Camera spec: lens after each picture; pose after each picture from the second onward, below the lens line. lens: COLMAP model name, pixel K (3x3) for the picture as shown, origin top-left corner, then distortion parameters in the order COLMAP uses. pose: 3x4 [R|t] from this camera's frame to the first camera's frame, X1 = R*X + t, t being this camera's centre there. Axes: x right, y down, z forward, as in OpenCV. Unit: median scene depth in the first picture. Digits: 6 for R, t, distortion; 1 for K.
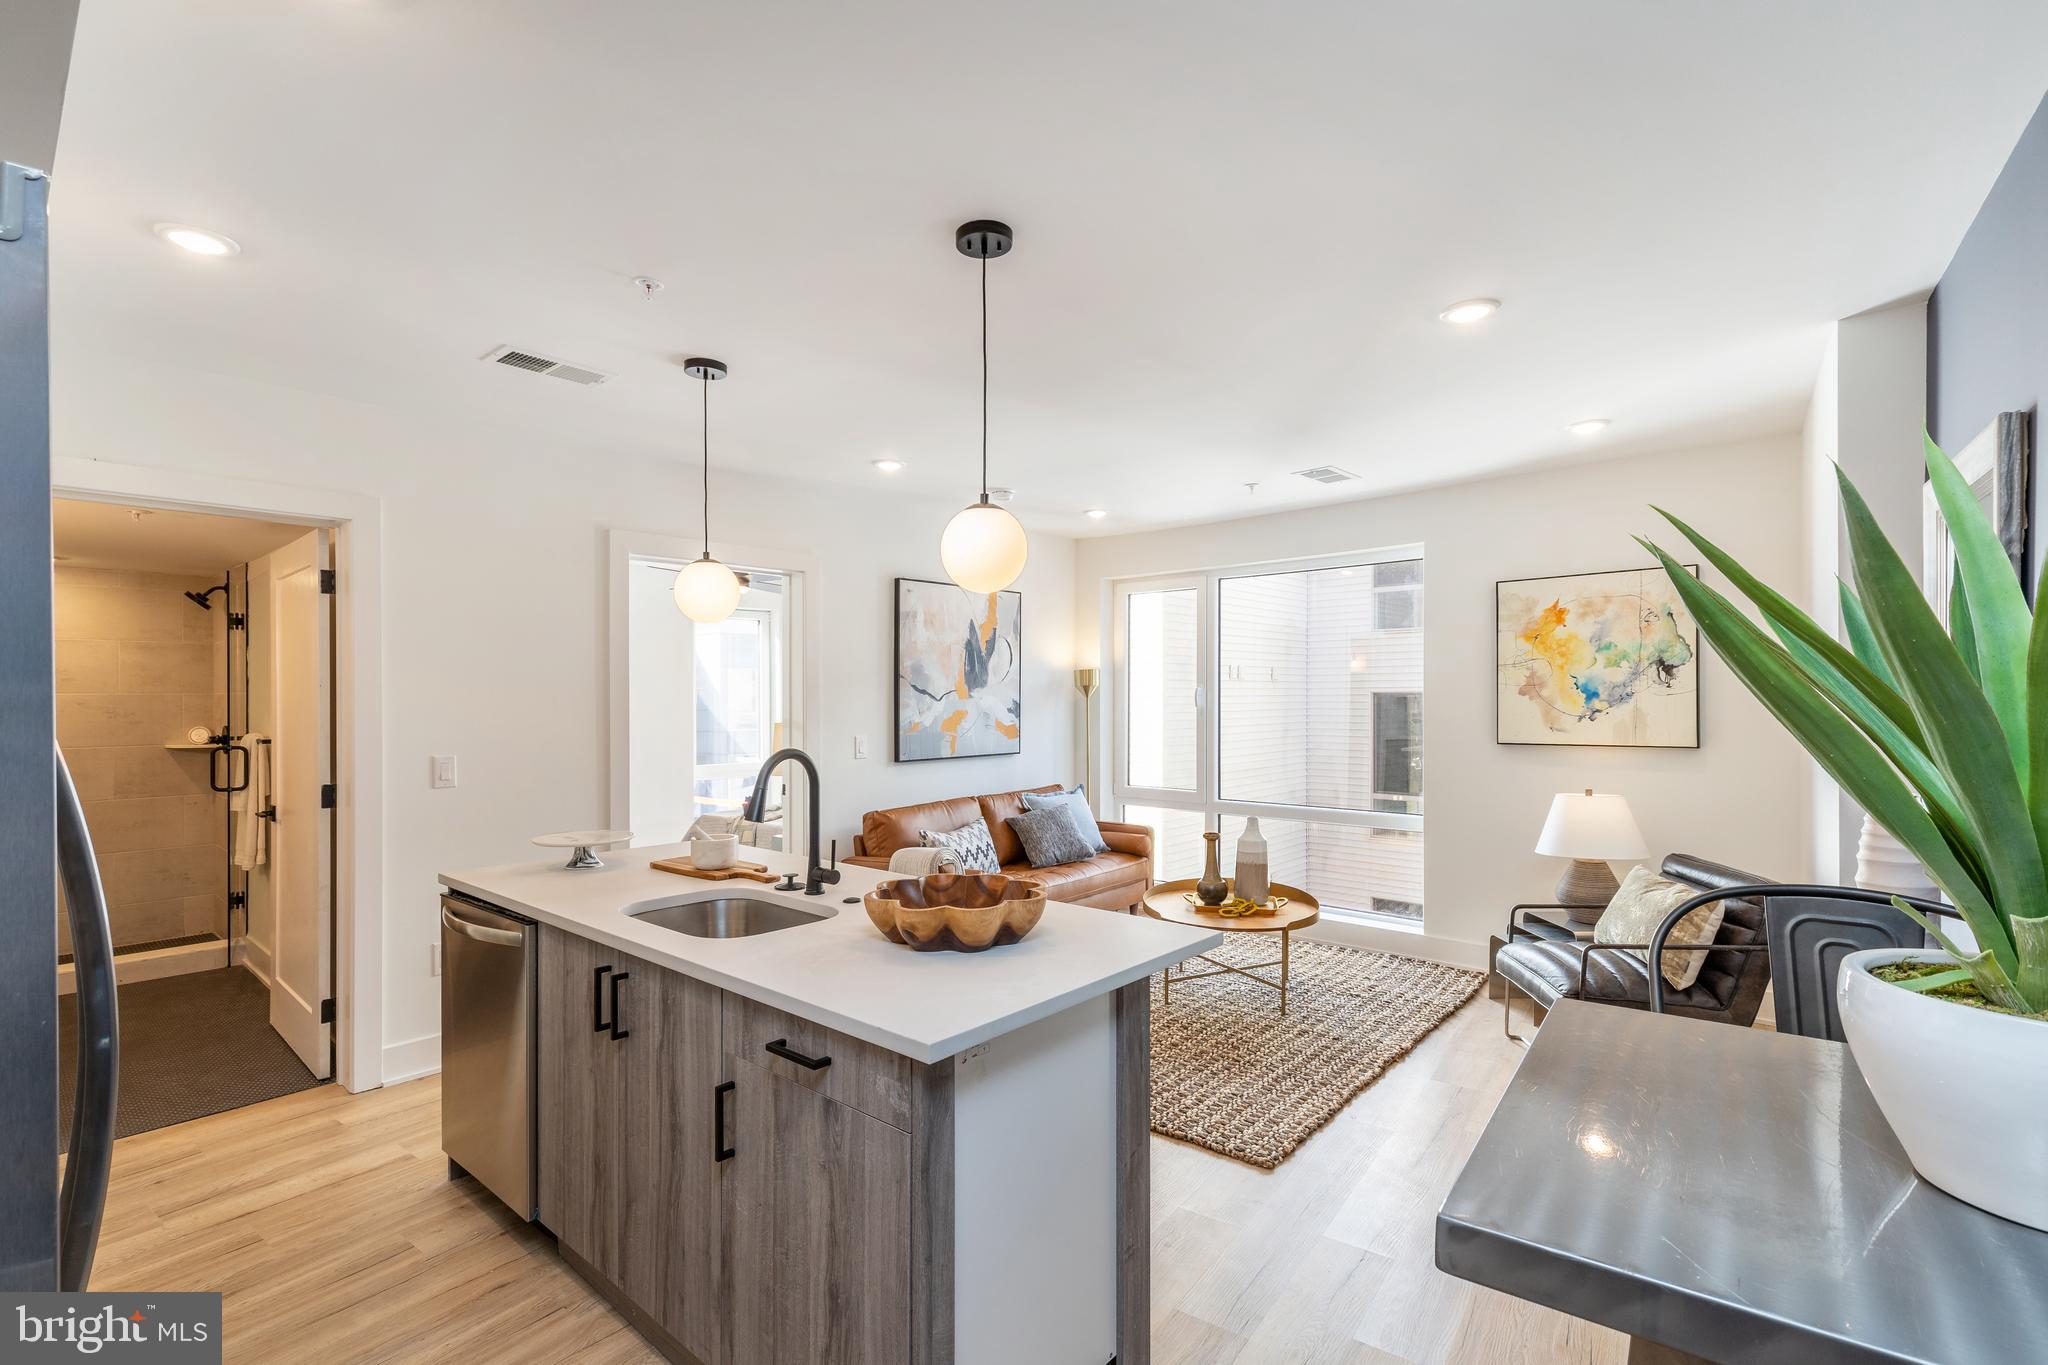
lens RADIAL K [[933.4, 0, 1001.5], [0, 933.4, 685.1], [0, 0, 1]] dist [0.010173, -0.003357]
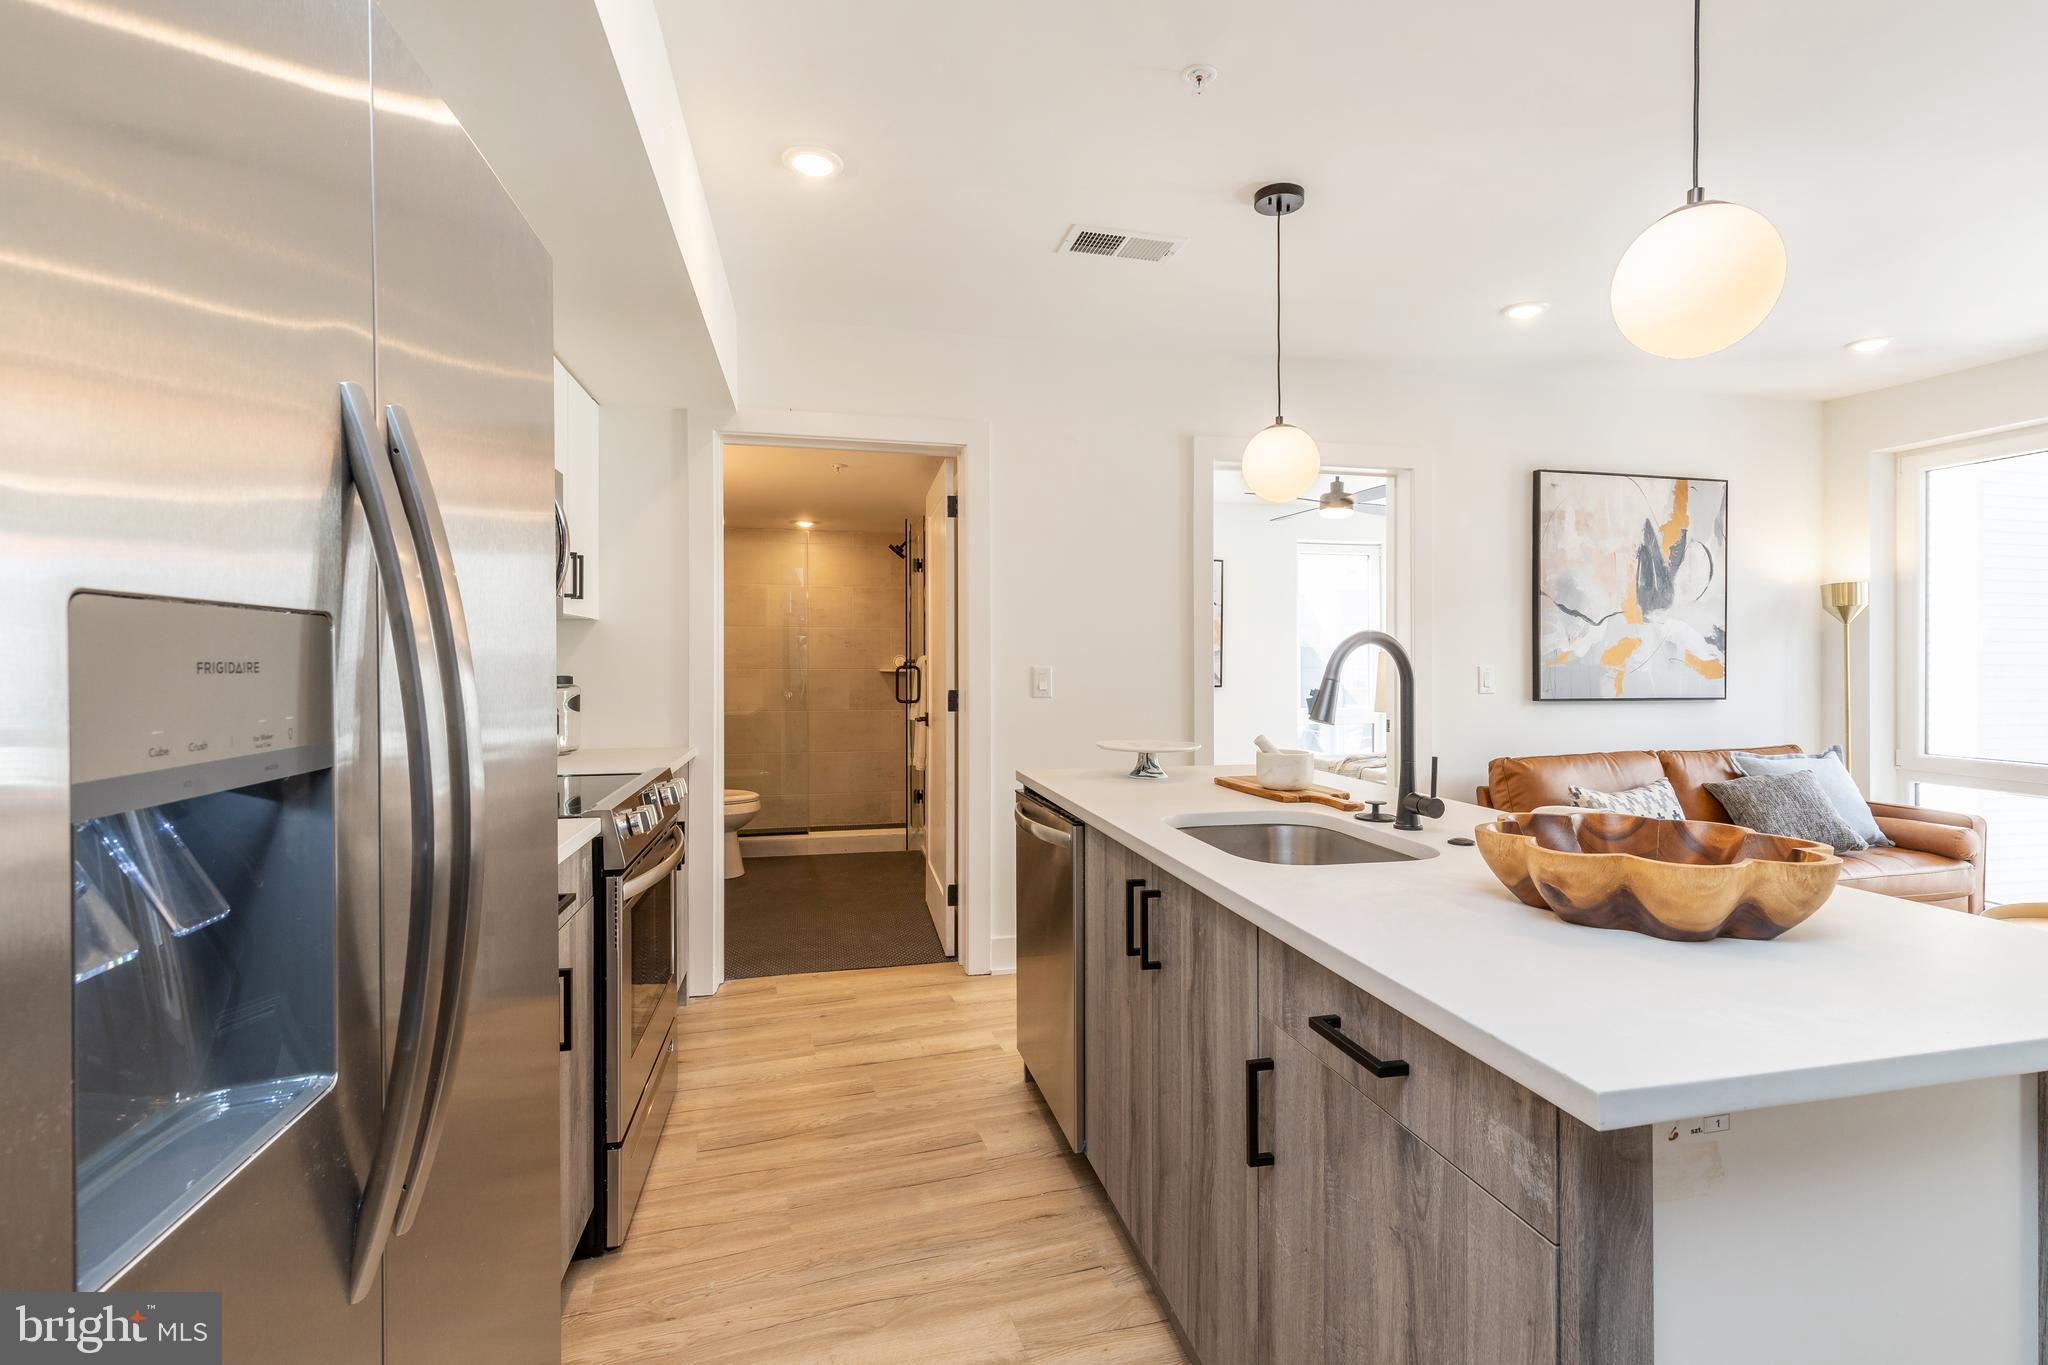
lens RADIAL K [[933.4, 0, 1039.2], [0, 933.4, 646.7], [0, 0, 1]] dist [0.010173, -0.003357]
pose [[0.824685, 0.000734, -0.565591, -0.011900], [0.000540, 0.999998, 0.002086, 0.042251], [0.565591, -0.002026, 0.824683, 0.122575]]
